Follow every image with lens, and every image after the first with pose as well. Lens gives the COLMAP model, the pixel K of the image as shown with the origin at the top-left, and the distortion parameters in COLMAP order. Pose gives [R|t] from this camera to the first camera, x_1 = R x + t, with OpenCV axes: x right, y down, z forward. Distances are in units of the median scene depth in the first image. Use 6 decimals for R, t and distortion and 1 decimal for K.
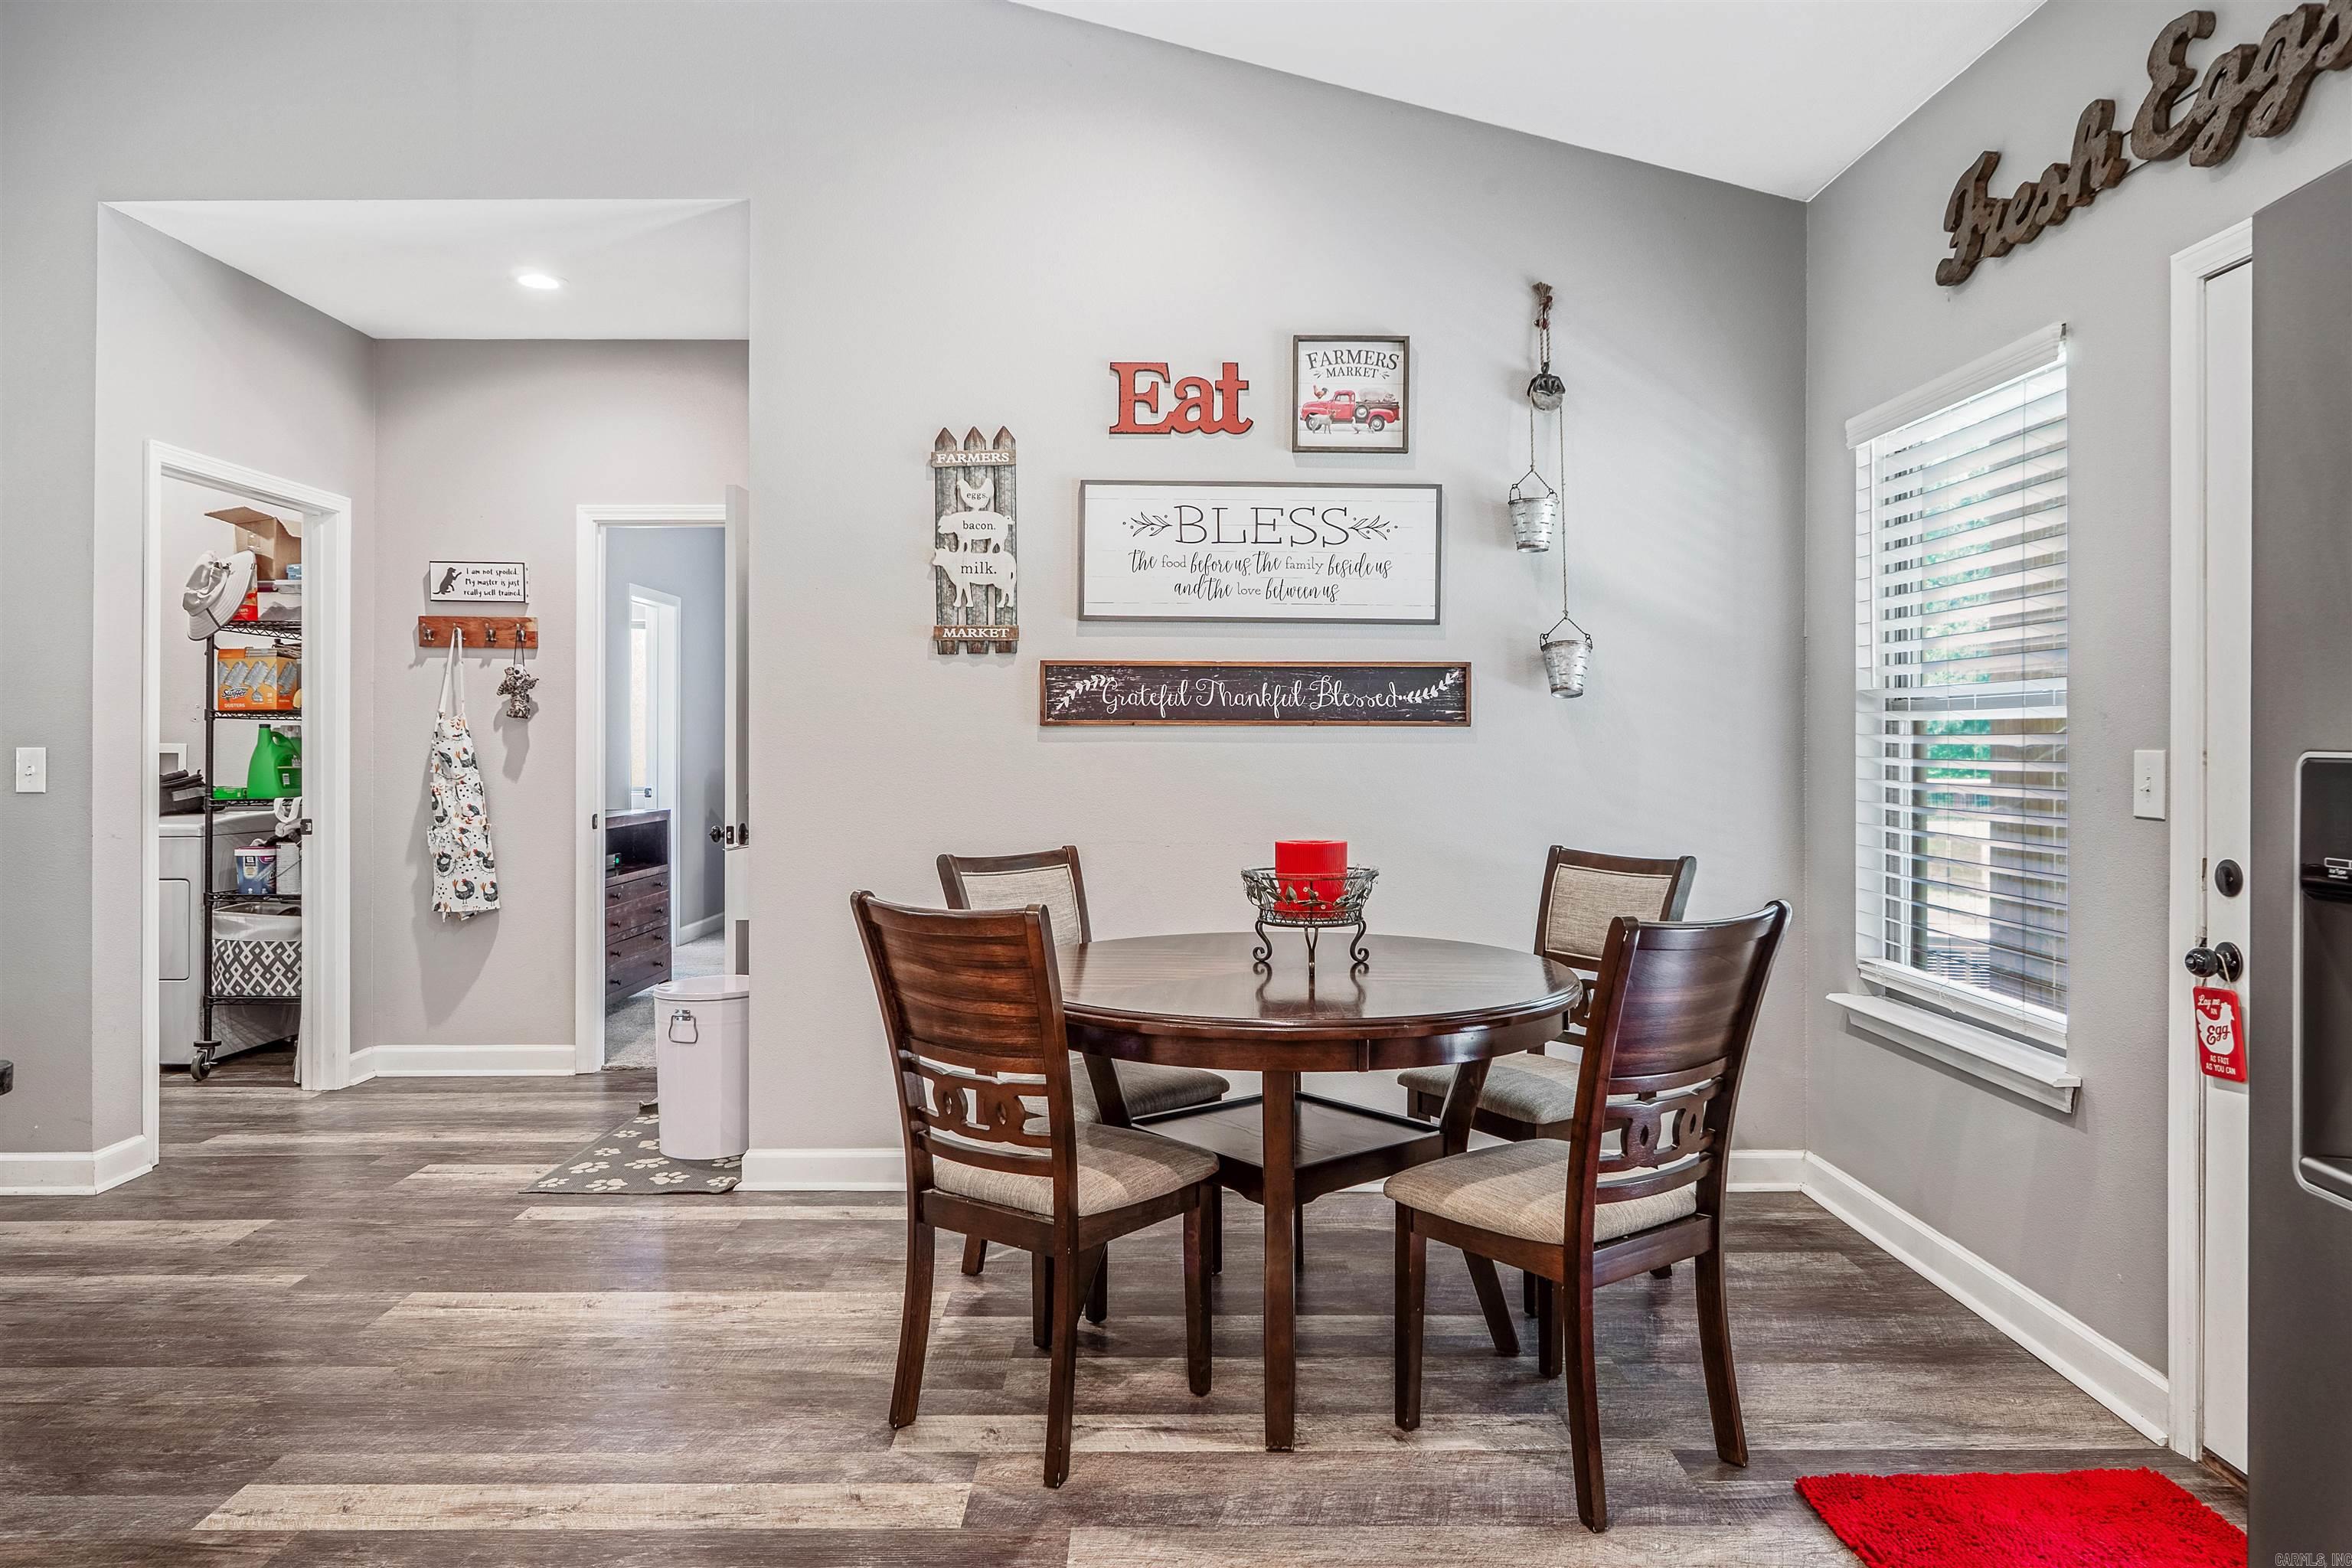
lens RADIAL K [[1464.3, 0, 1184.2], [0, 1464.3, 733.2], [0, 0, 1]] dist [0.002606, -0.002320]
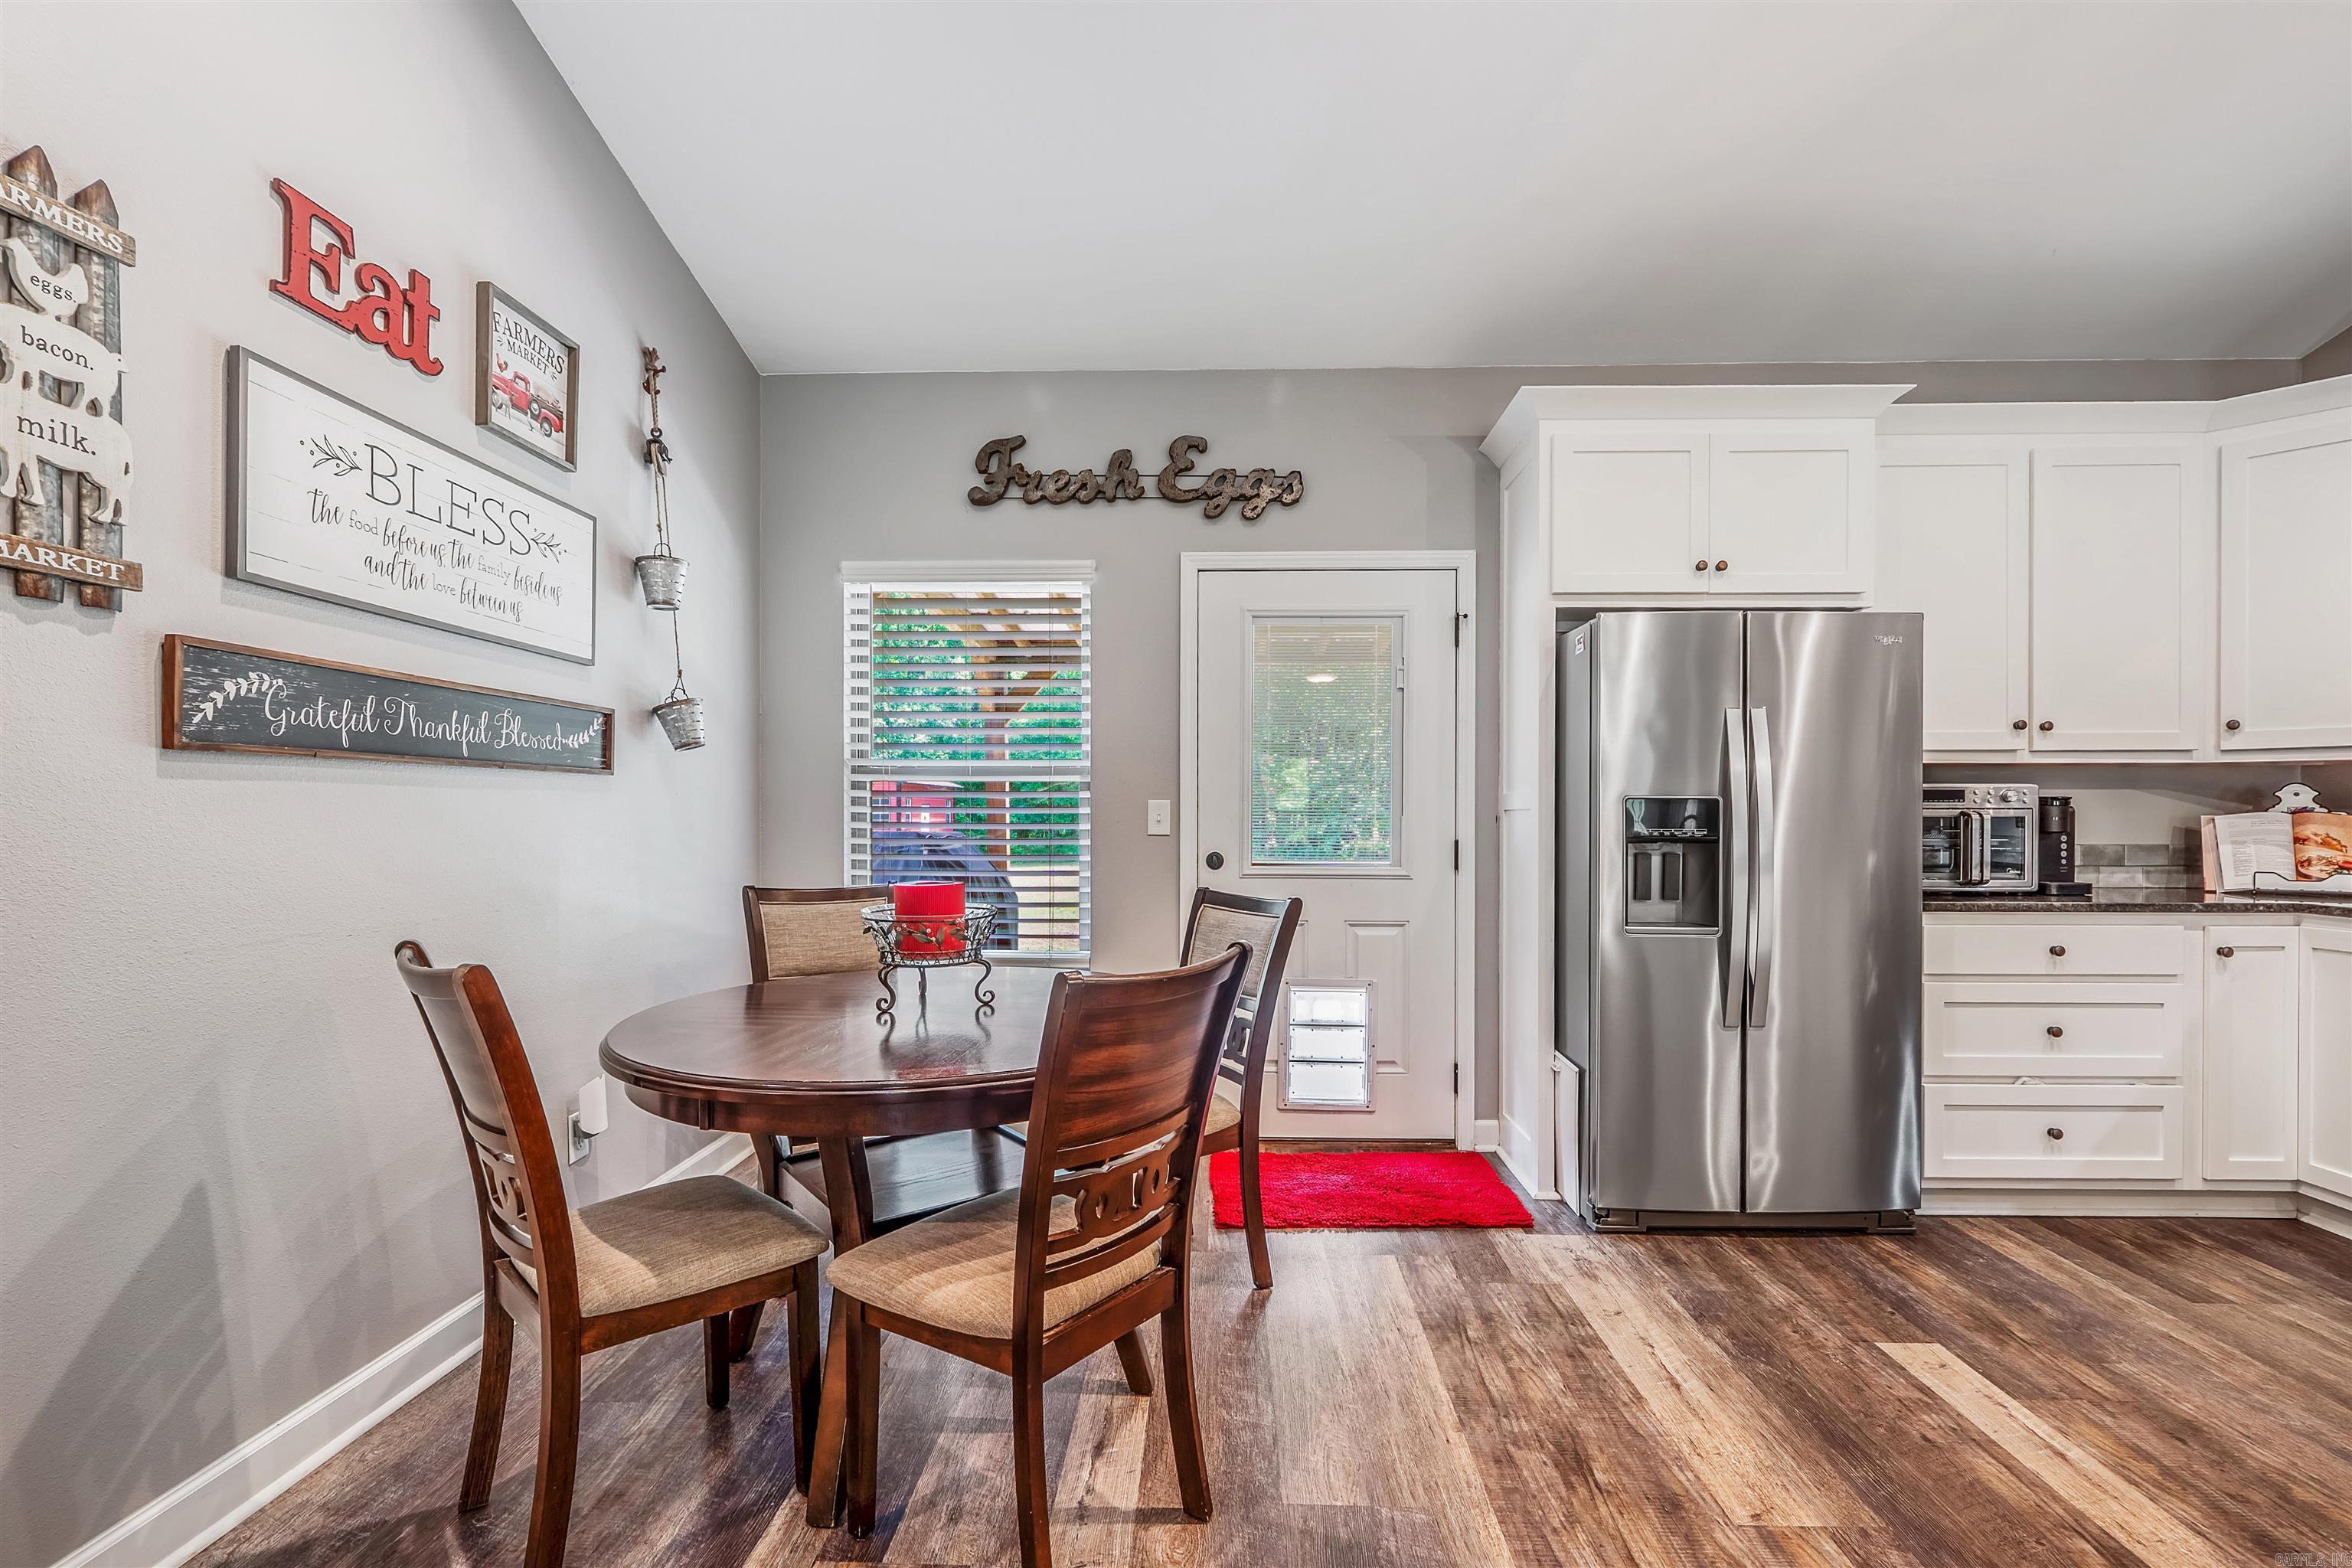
lens RADIAL K [[1049.7, 0, 1189.8], [0, 1049.7, 816.6], [0, 0, 1]] dist [-0.003918, -0.001095]
pose [[0.043917, -0.006688, 0.999013, -0.483383], [-0.006035, 0.999958, 0.006960, 0.015655], [-0.999017, -0.006334, 0.043874, 0.587432]]
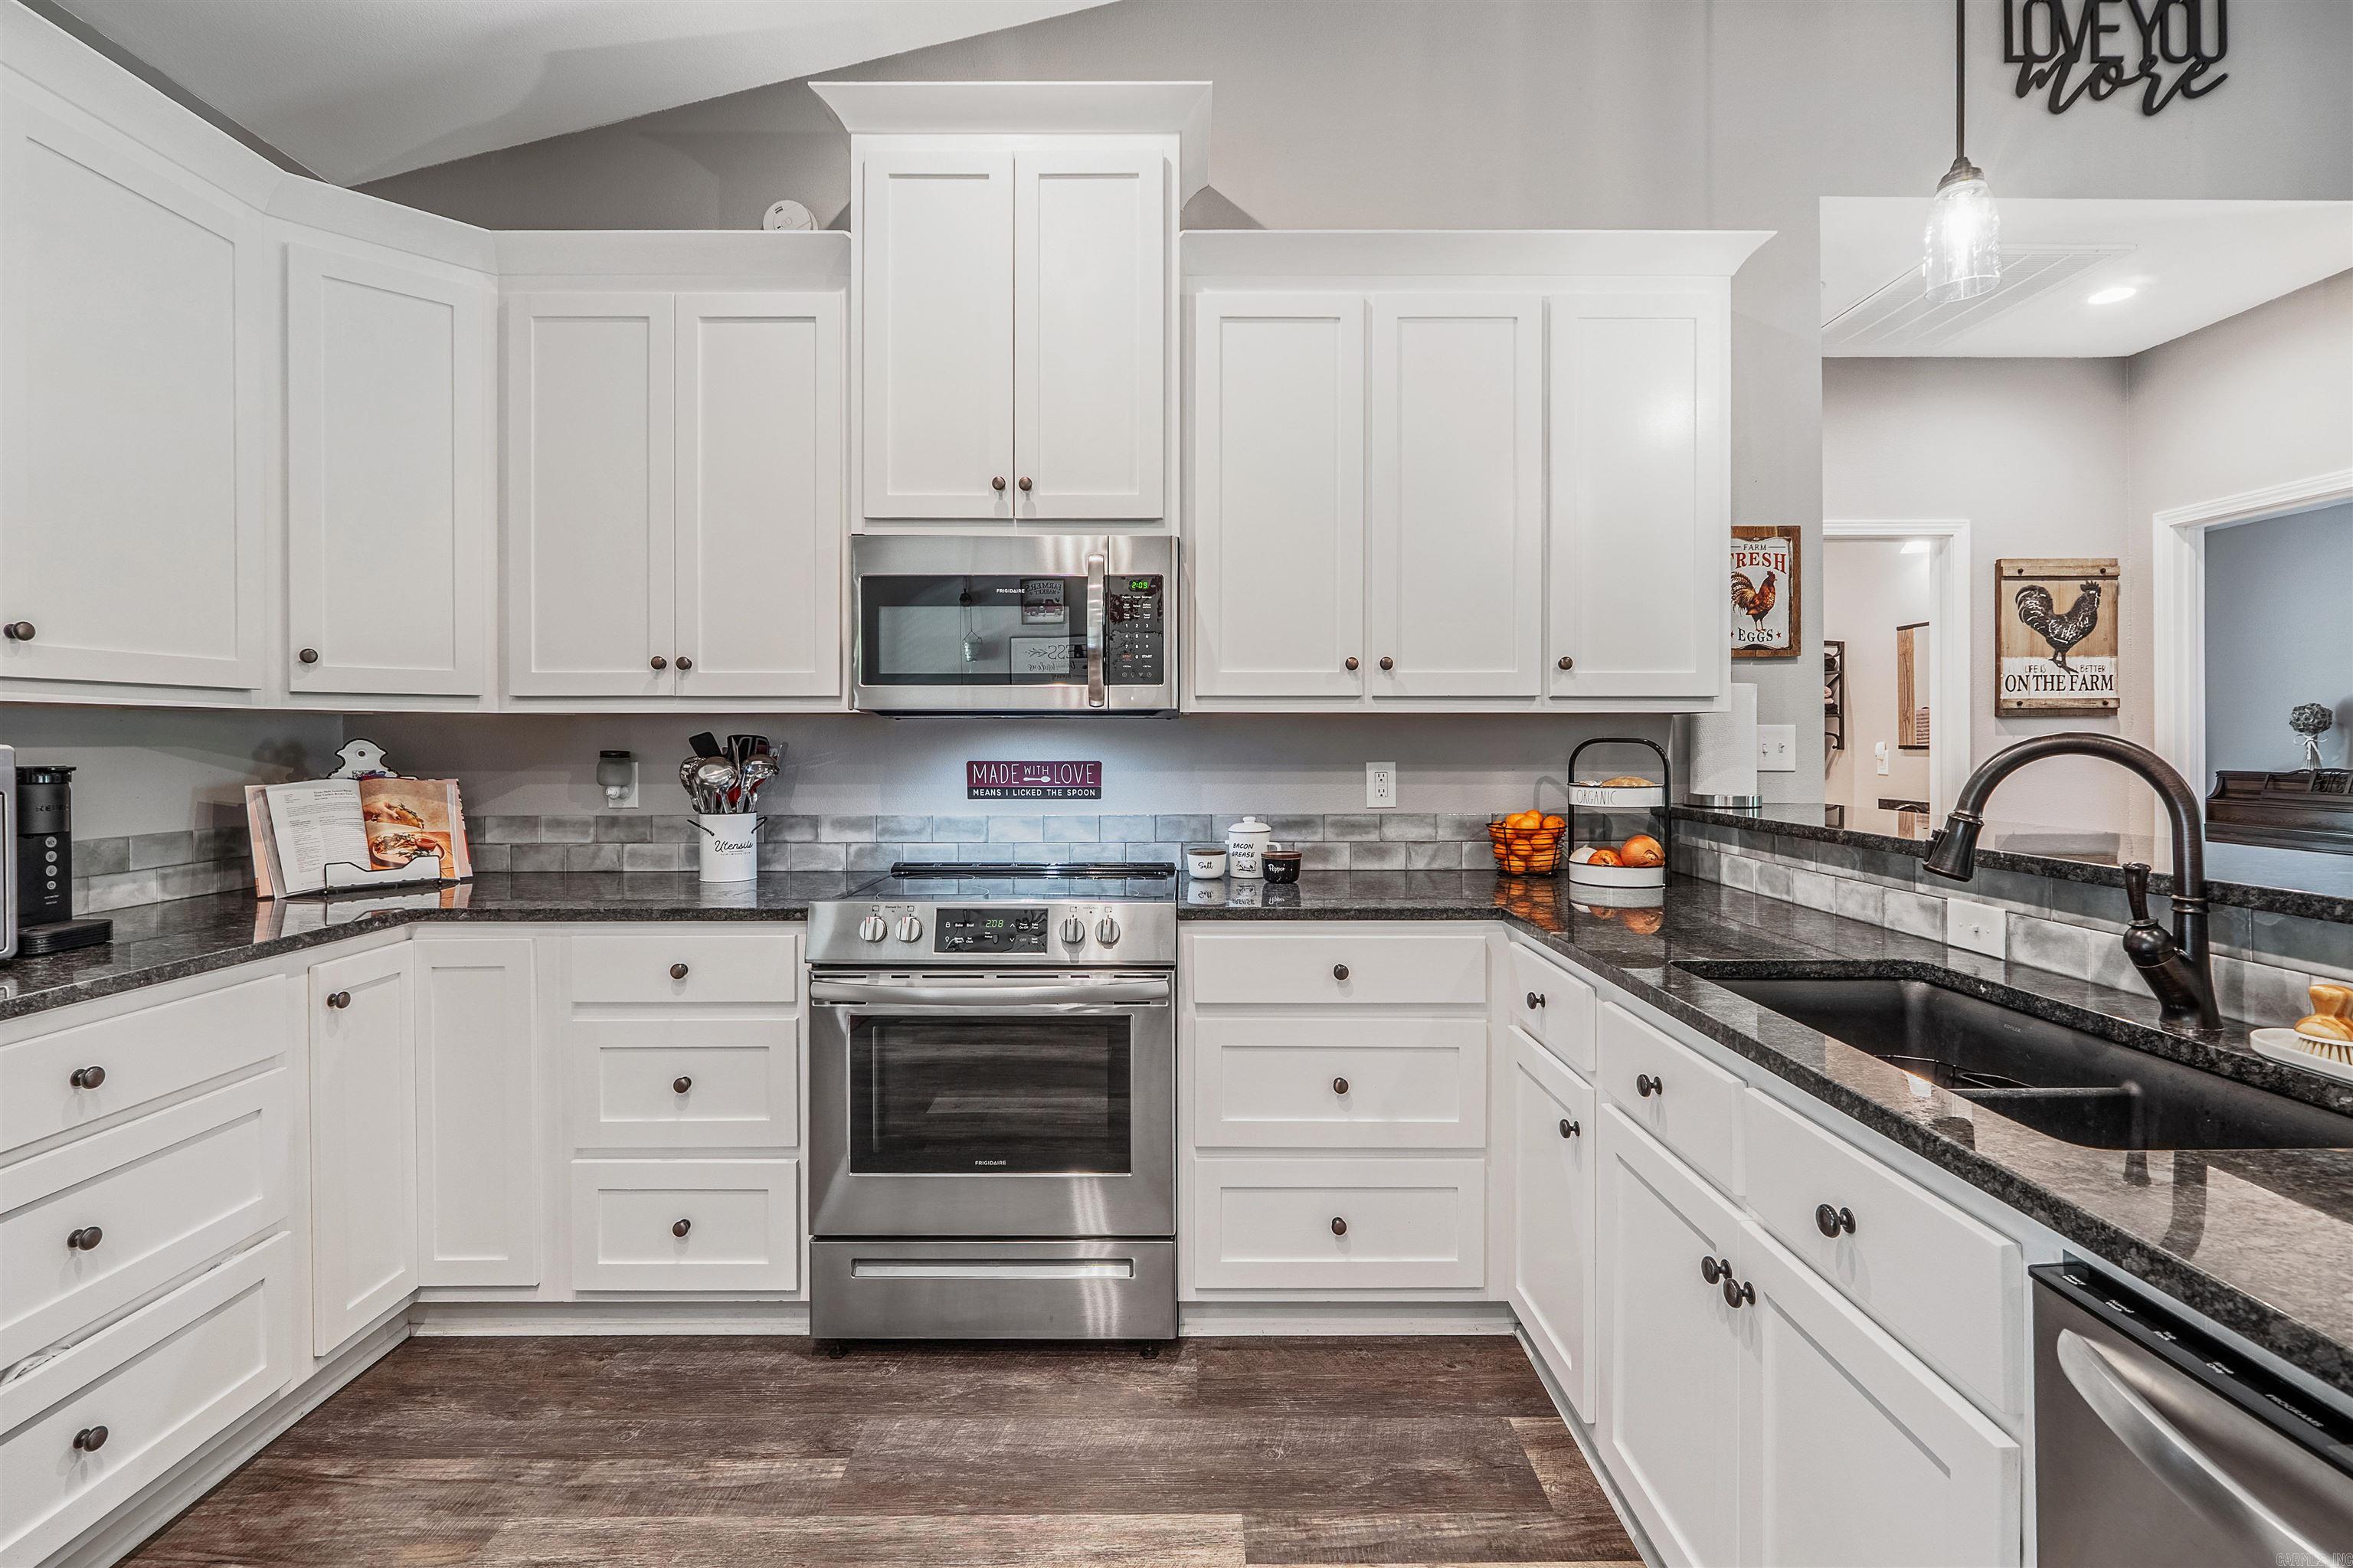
lens RADIAL K [[1082.5, 0, 1188.1], [0, 1082.5, 742.5], [0, 0, 1]] dist [-0.005457, 0.000420]
pose [[-0.999995, 0.000834, 0.002984, -0.114656], [0.000825, 0.999995, -0.002939, -0.006045], [-0.002987, -0.002937, -0.999991, 0.391816]]
